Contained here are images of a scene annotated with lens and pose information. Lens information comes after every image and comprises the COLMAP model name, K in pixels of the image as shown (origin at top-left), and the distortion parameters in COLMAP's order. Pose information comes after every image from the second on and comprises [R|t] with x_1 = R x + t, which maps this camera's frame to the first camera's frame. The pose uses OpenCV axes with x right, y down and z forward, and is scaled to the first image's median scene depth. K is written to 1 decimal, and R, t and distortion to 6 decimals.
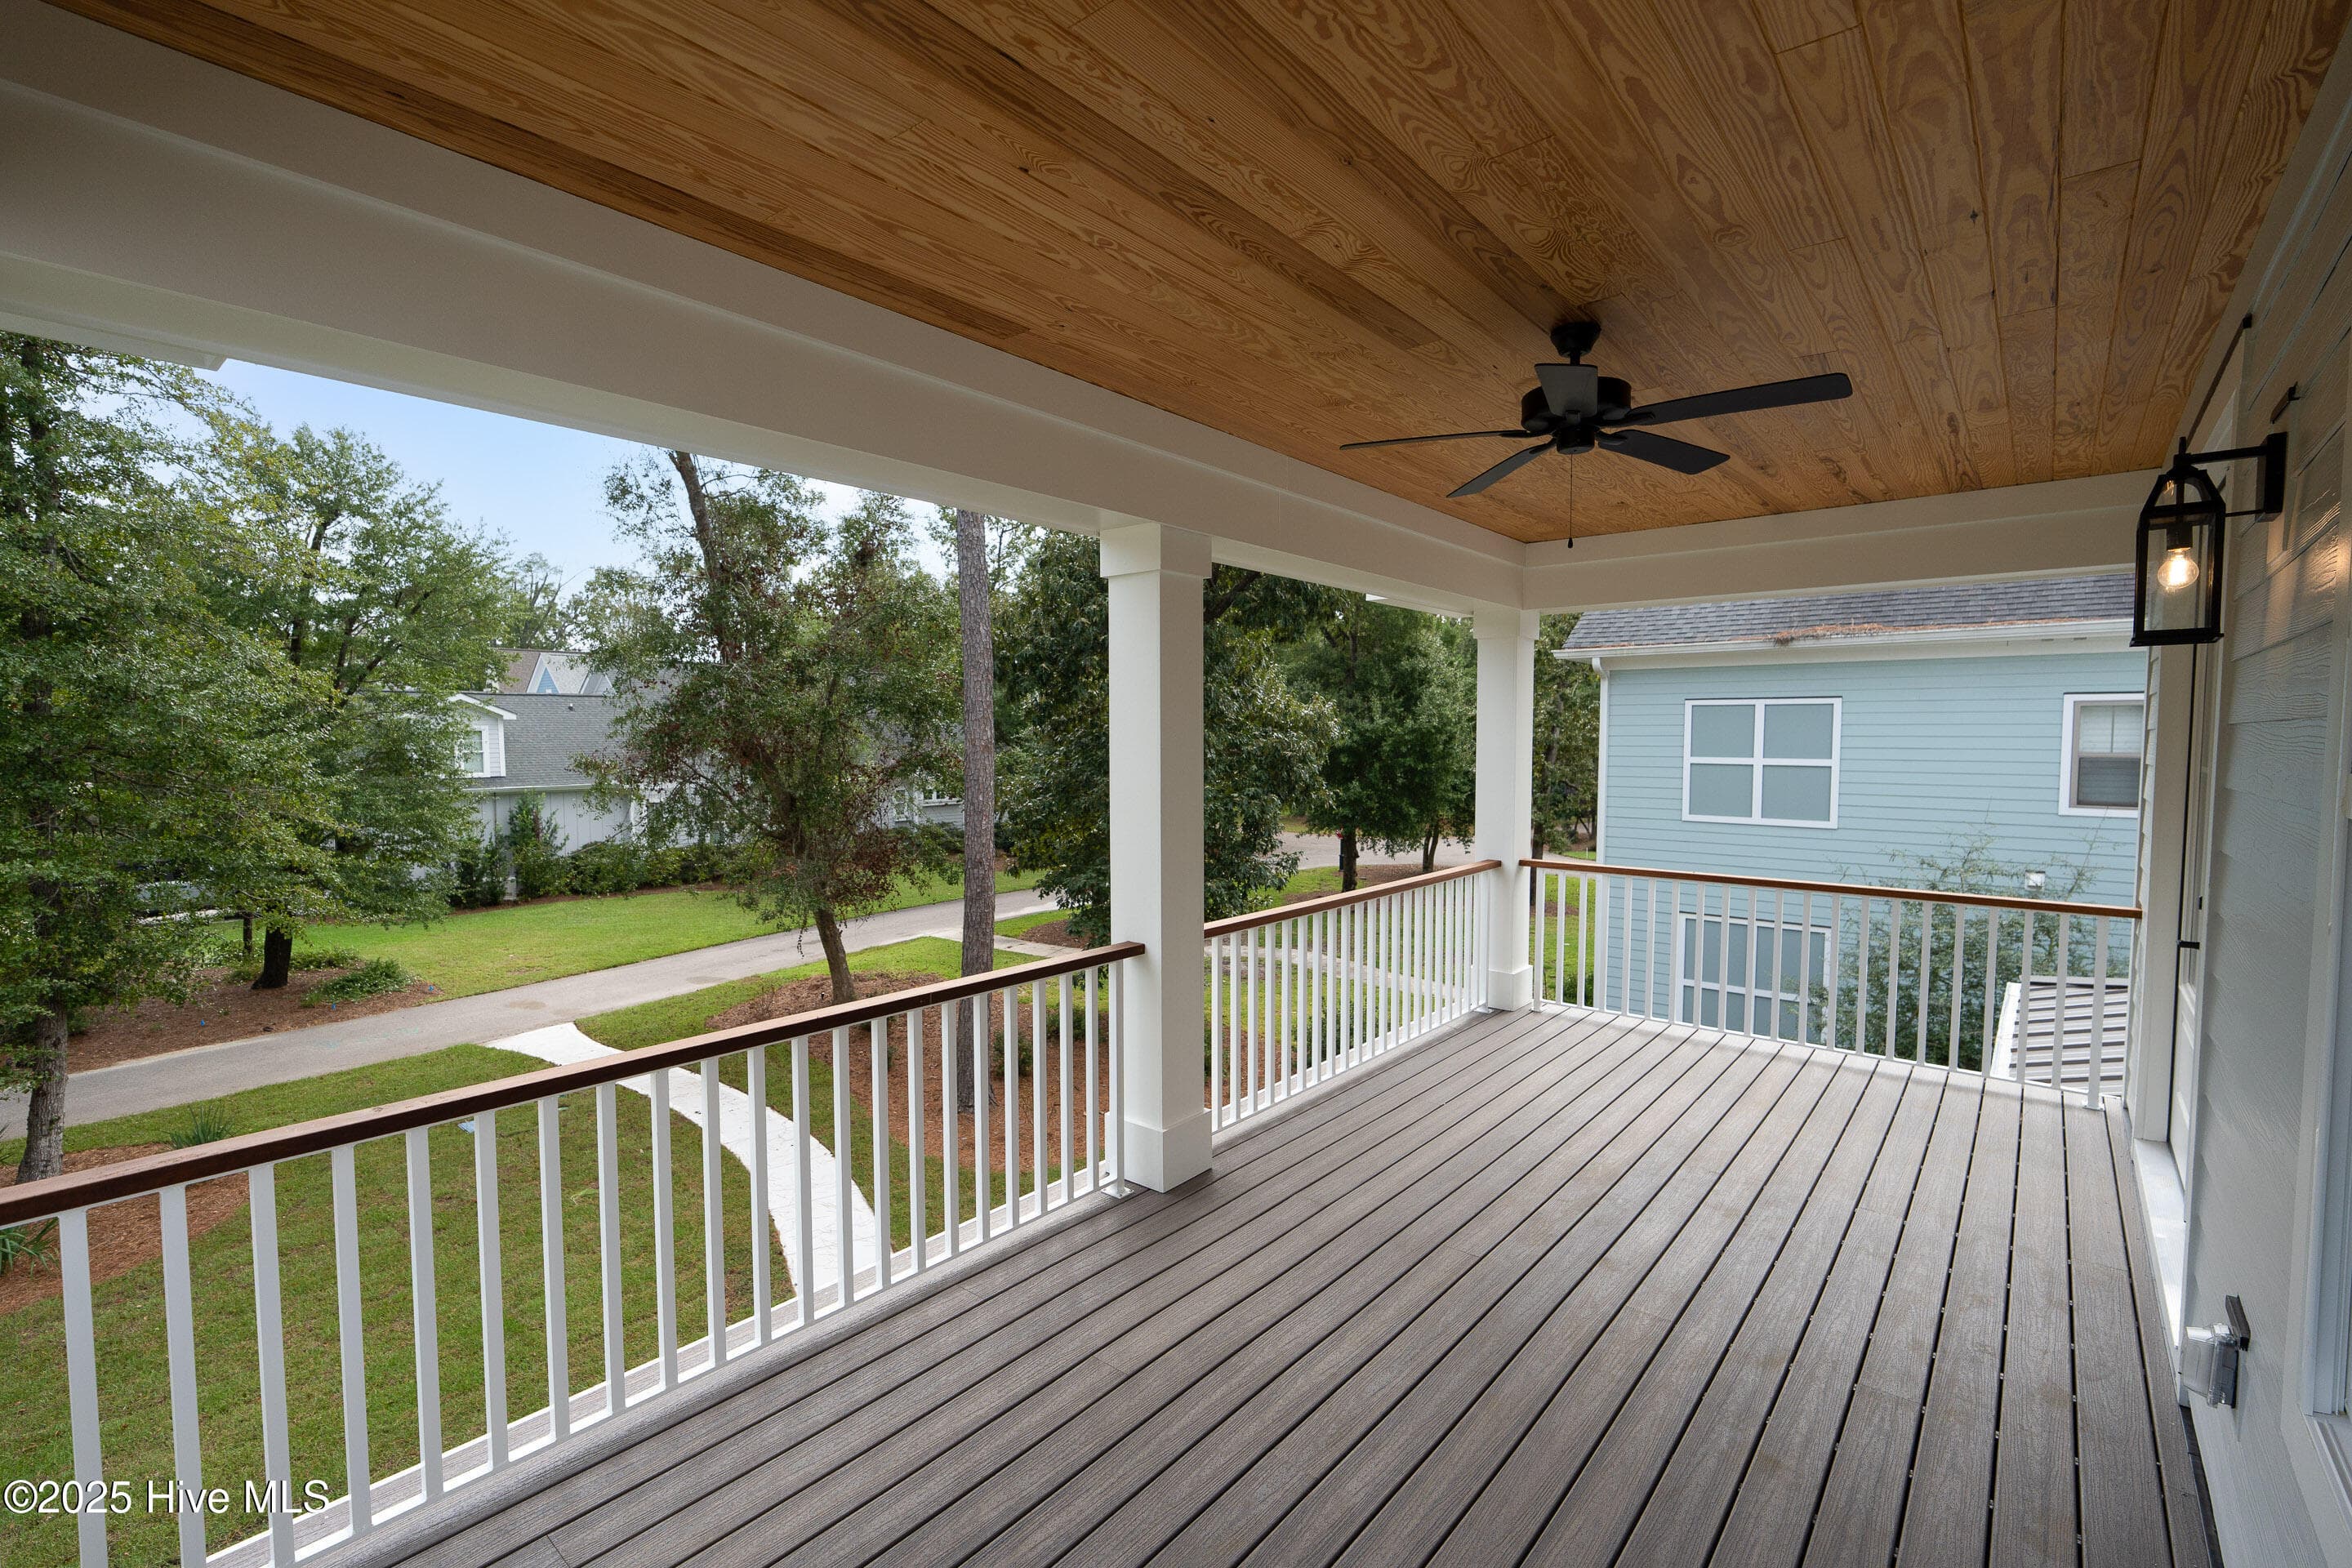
lens RADIAL K [[1032.6, 0, 1164.9], [0, 1032.6, 792.3], [0, 0, 1]] dist [-0.001573, 0.000241]
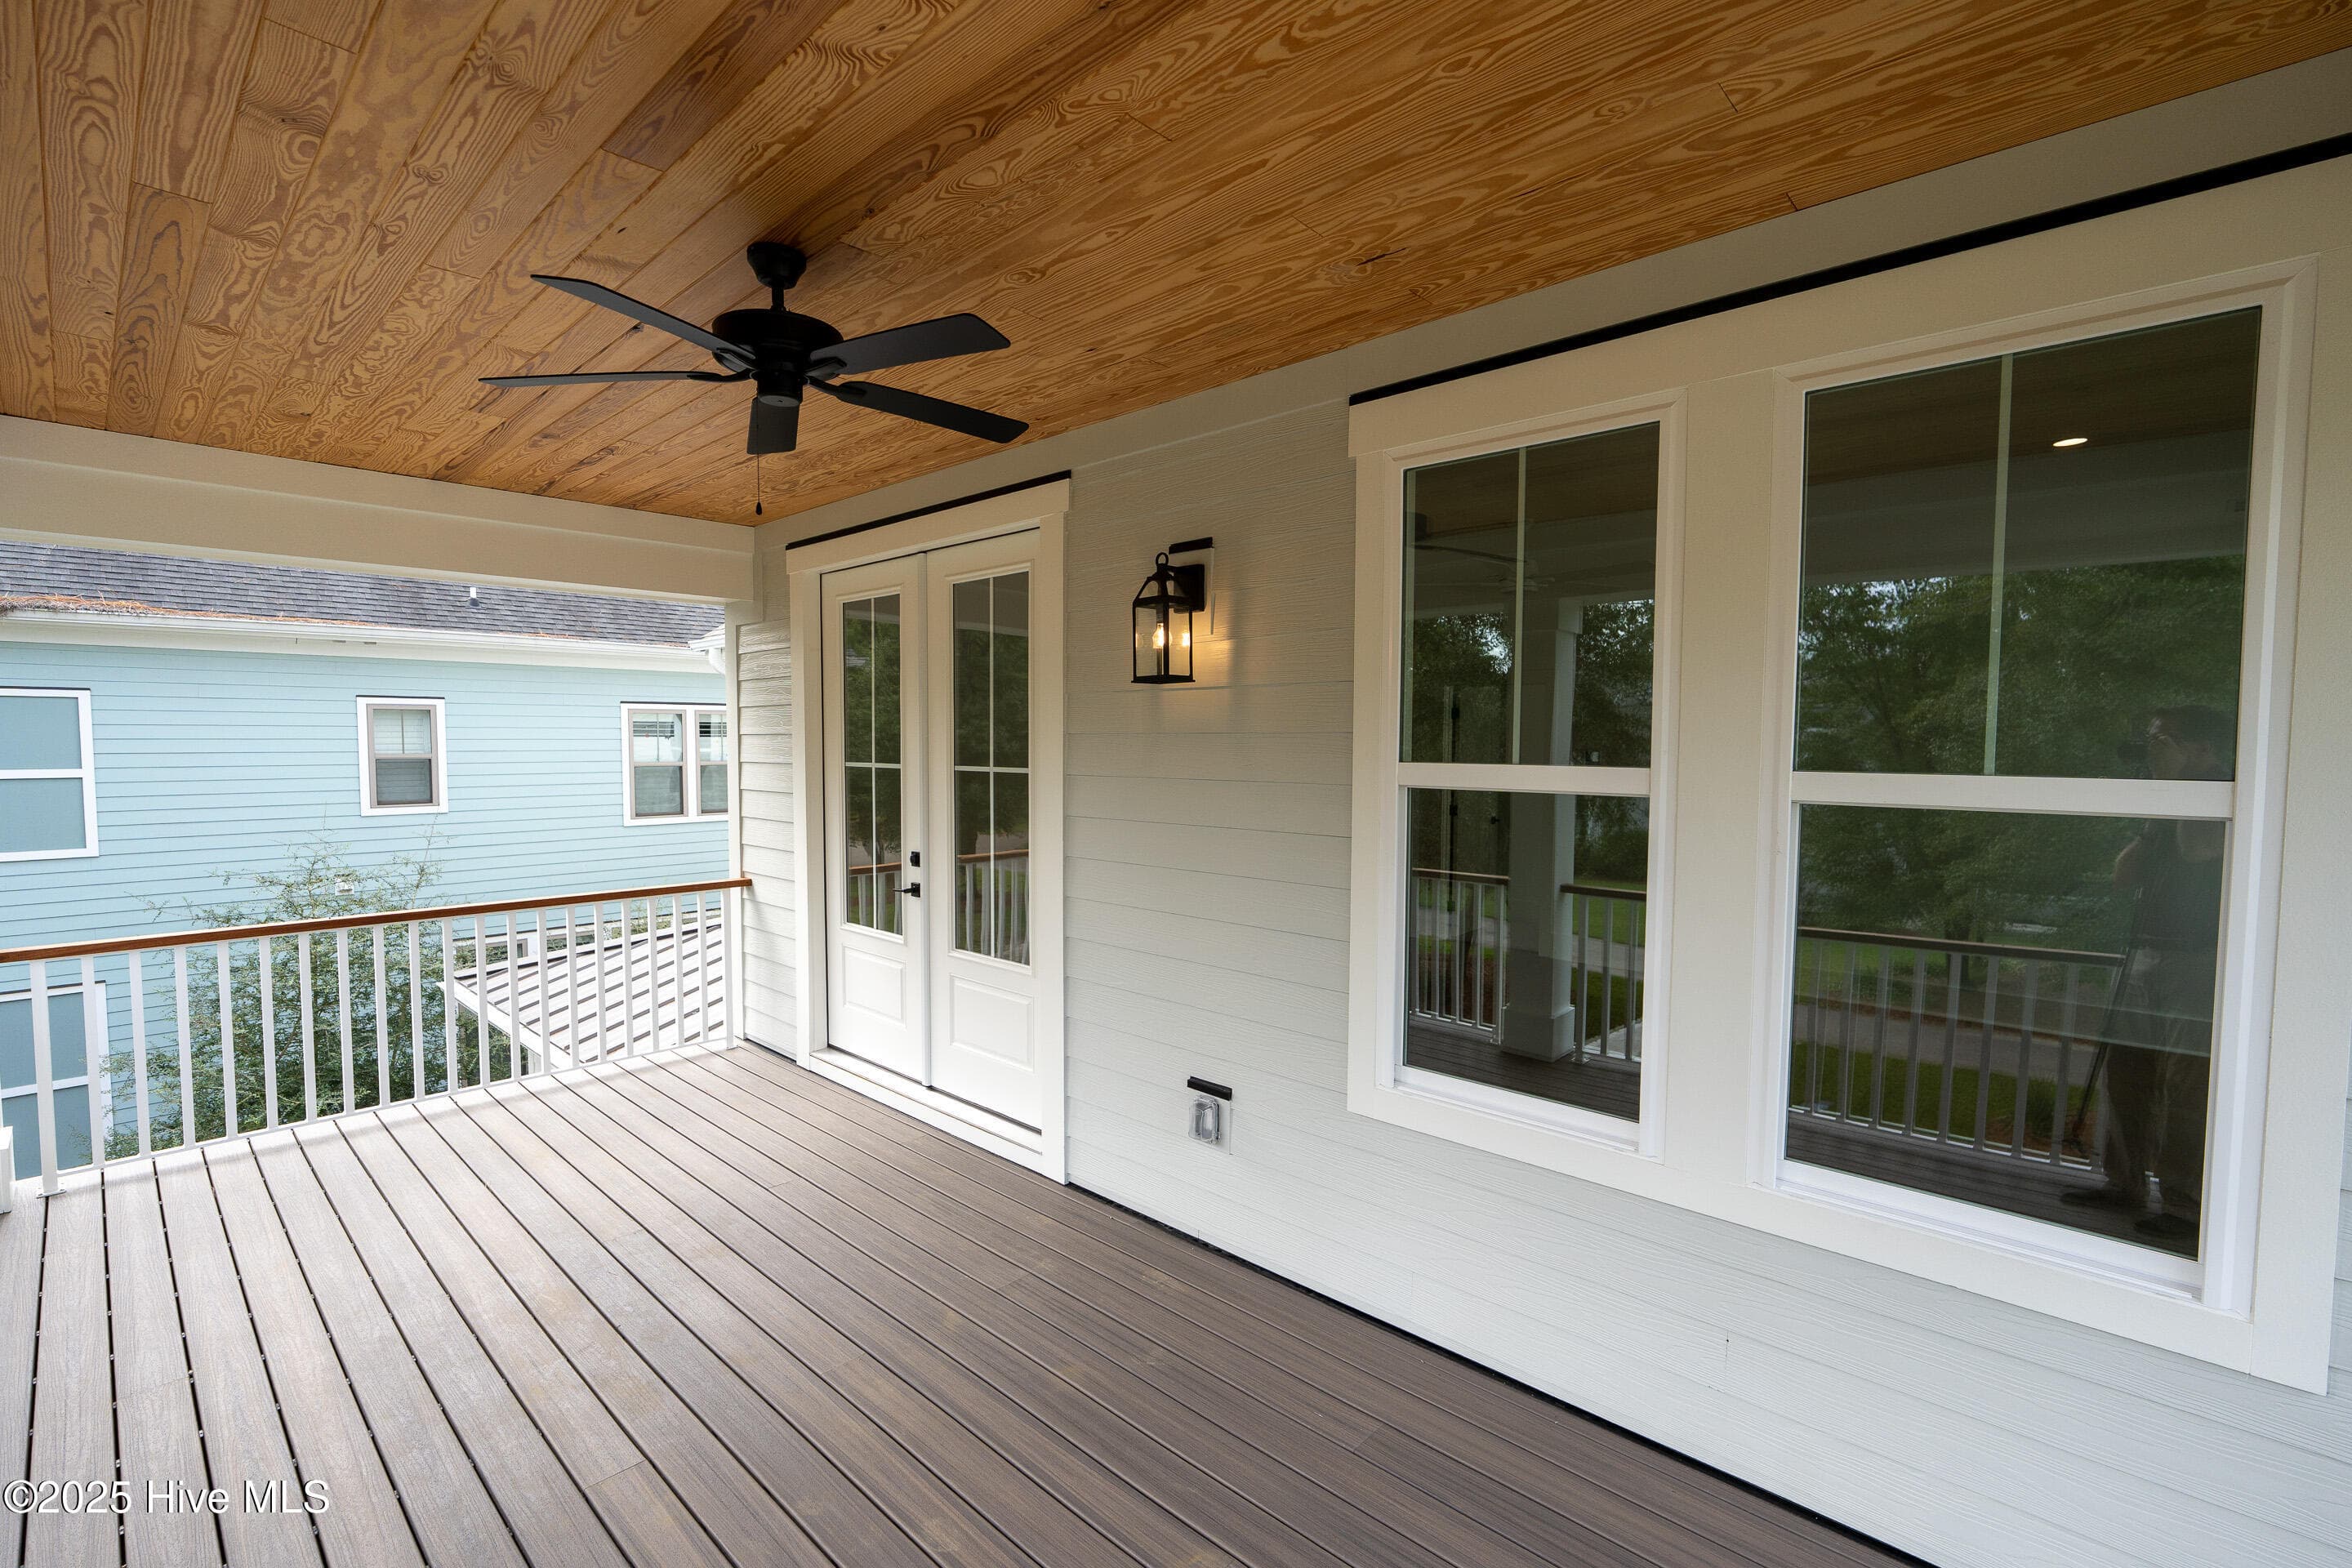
lens RADIAL K [[1032.6, 0, 1164.9], [0, 1032.6, 792.3], [0, 0, 1]] dist [-0.001573, 0.000241]
pose [[0.050941, -0.053953, 0.997243, -0.113429], [0.054733, 0.997190, 0.051154, -0.011051], [-0.997201, 0.051976, 0.053751, 0.172727]]
